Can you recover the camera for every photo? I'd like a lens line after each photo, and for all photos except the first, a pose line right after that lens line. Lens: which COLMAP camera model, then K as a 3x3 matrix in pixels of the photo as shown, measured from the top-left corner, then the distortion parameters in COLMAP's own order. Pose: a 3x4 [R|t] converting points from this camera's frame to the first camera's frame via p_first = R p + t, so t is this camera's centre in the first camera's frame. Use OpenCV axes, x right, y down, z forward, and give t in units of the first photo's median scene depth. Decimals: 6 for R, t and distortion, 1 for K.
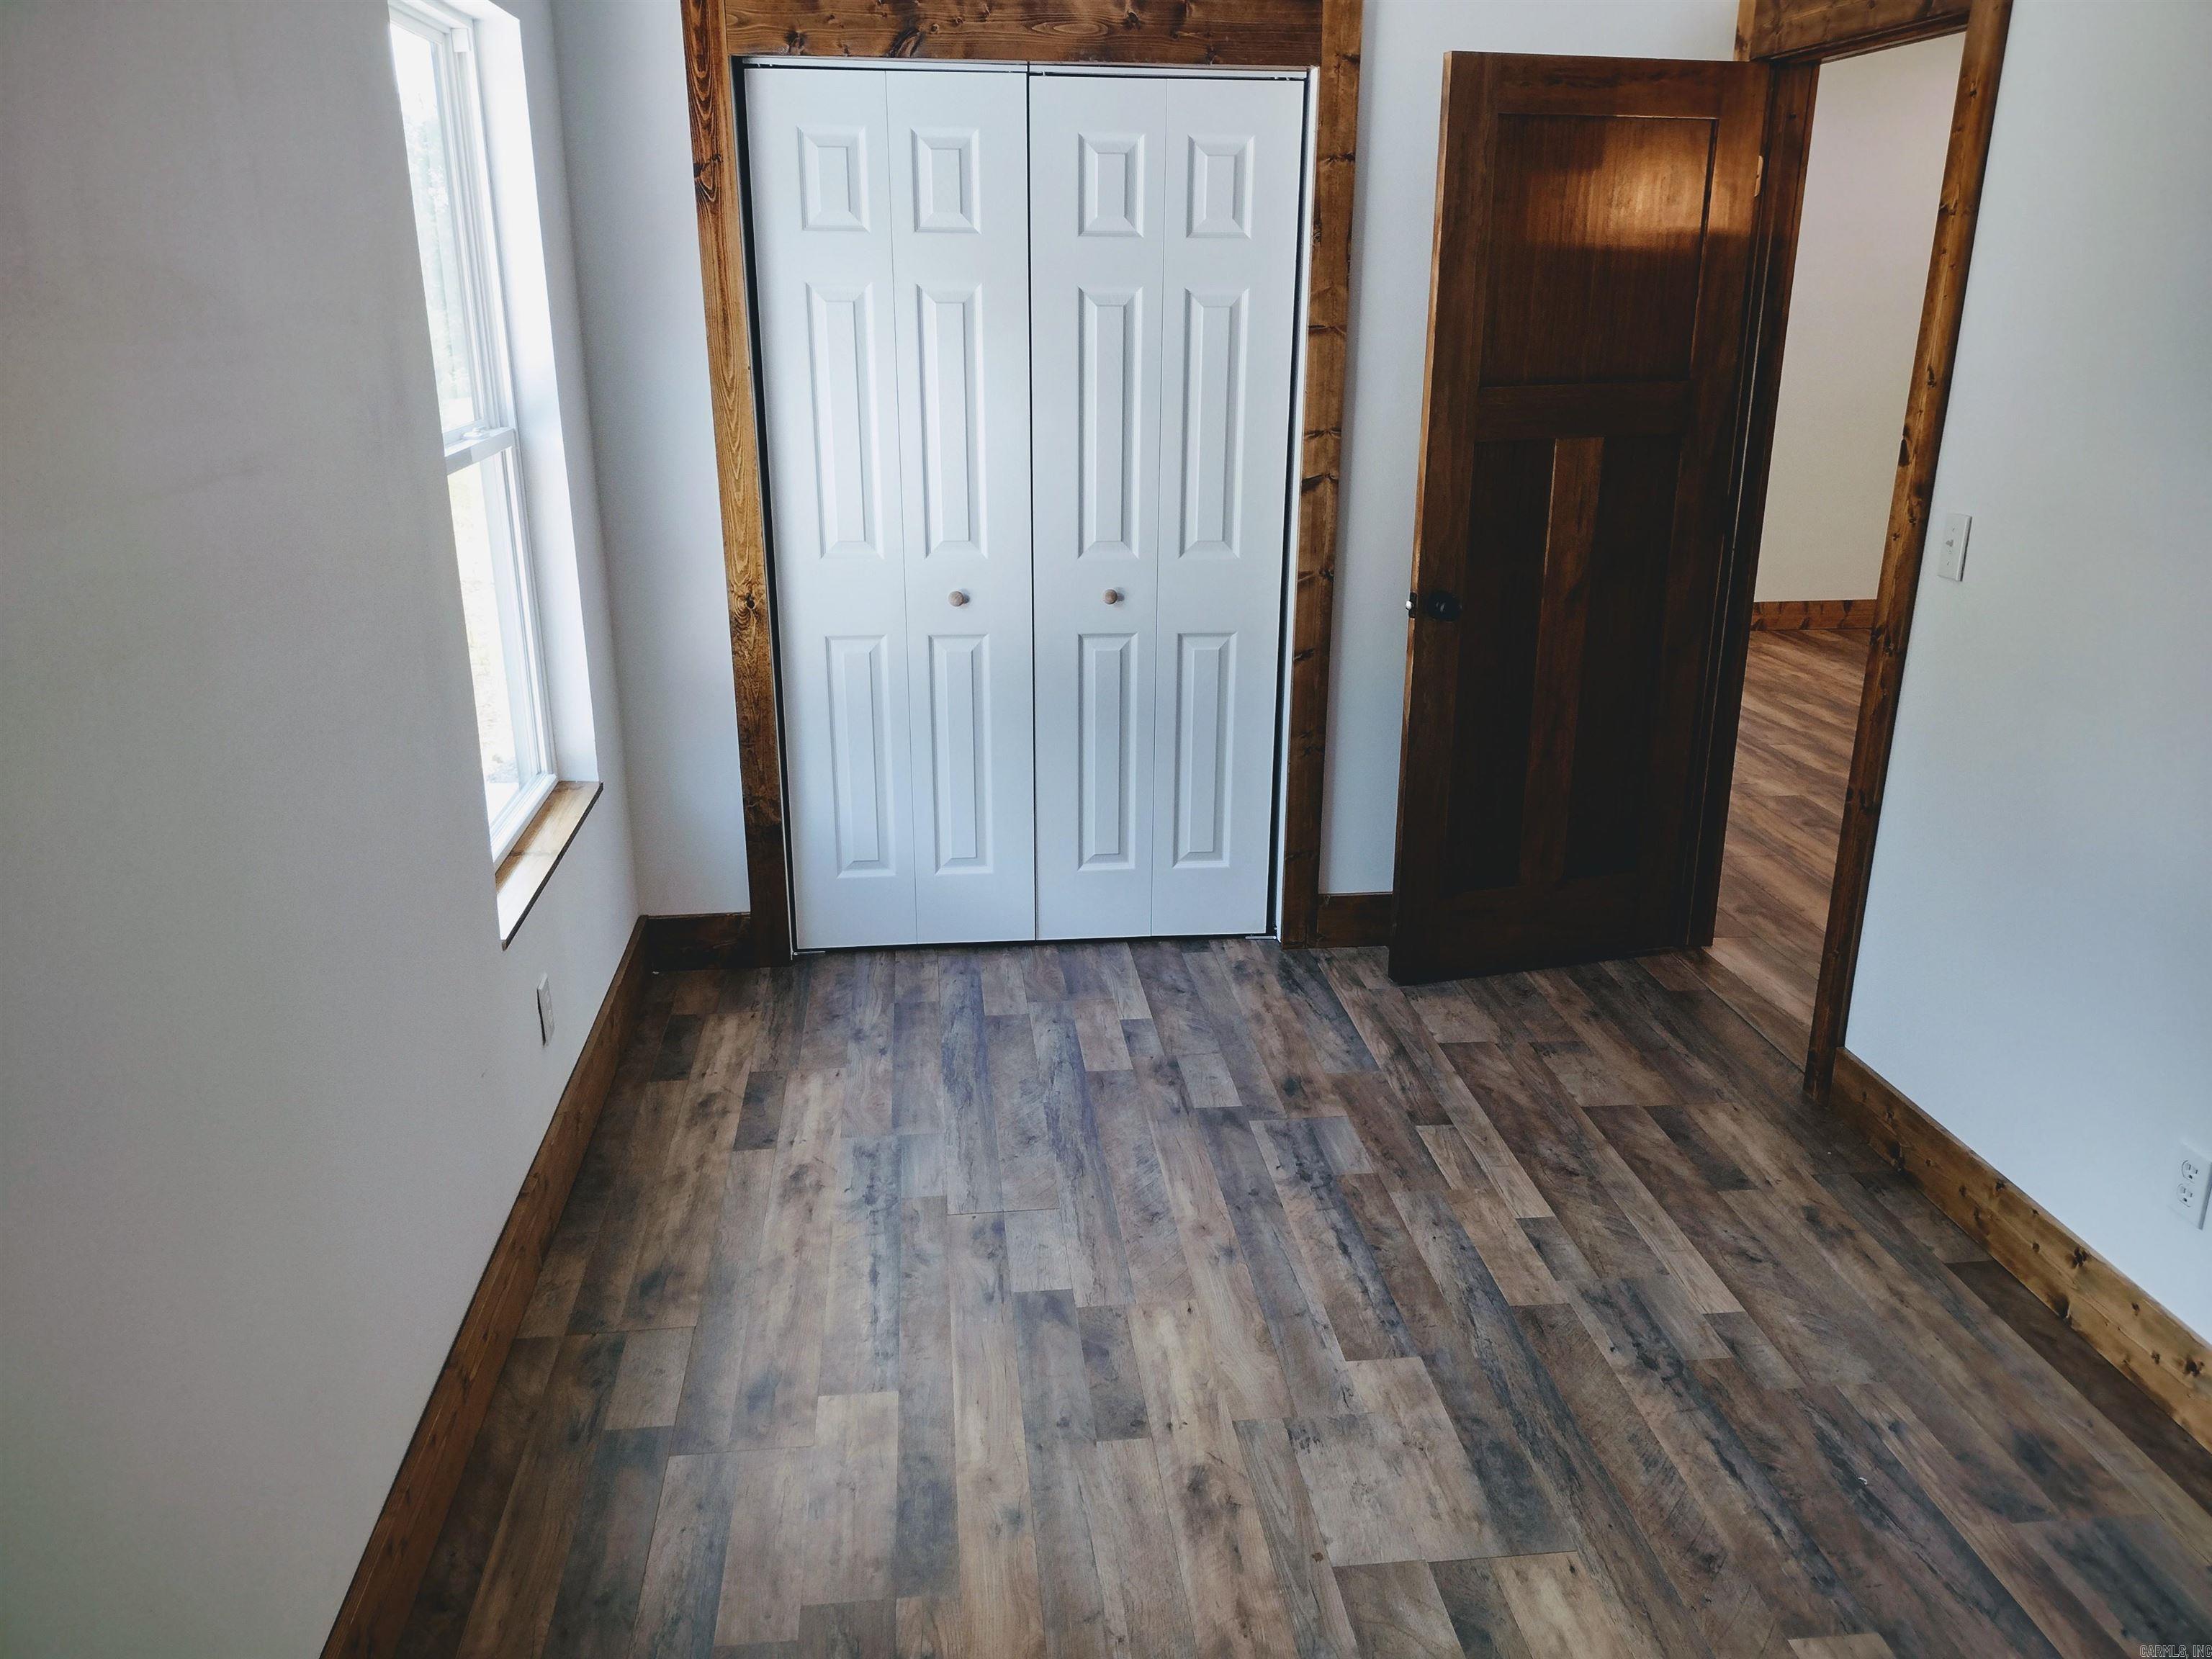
lens RADIAL K [[1661.0, 0, 1116.8], [0, 1661.0, 822.7], [0, 0, 1]] dist [0.091244, -0.128922]
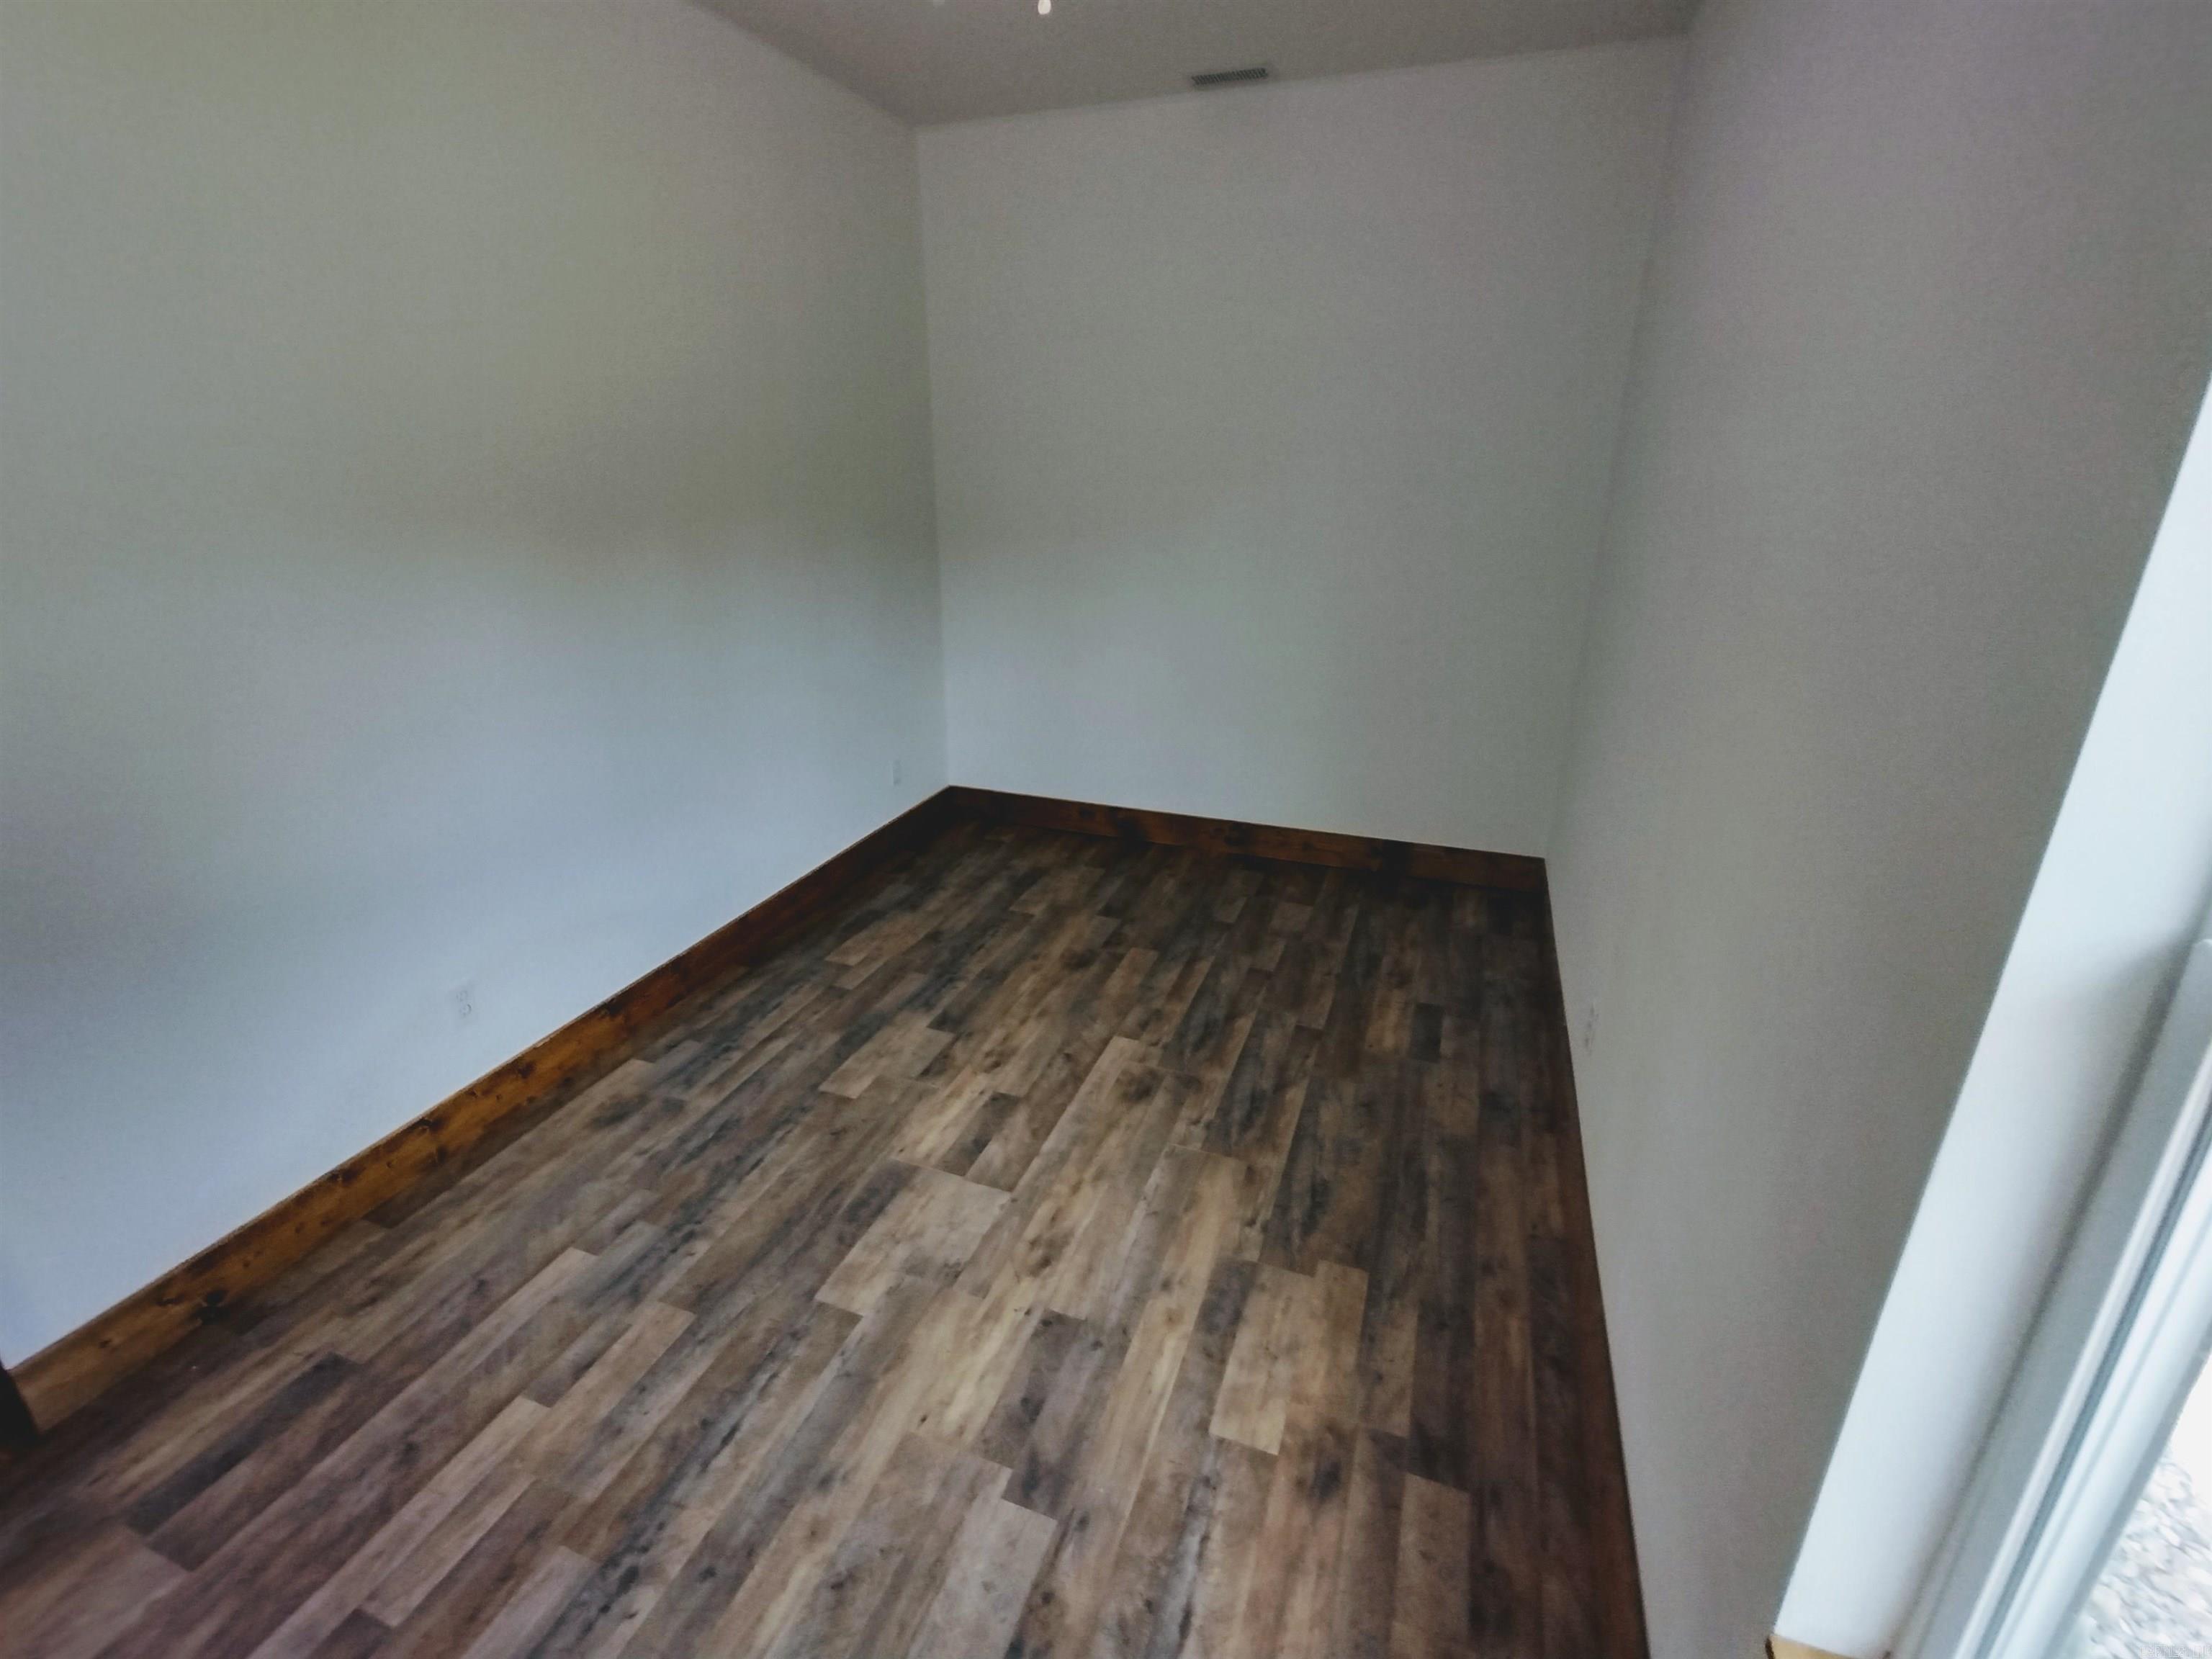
lens RADIAL K [[996.1, 0, 1106.0], [0, 996.1, 829.5], [0, 0, 1]] dist [-0.000966, -0.000242]
pose [[-0.894951, -0.164774, 0.414622, -0.281467], [0.132925, 0.788632, 0.600325, -0.398450], [-0.425903, 0.592376, -0.683885, 1.253567]]
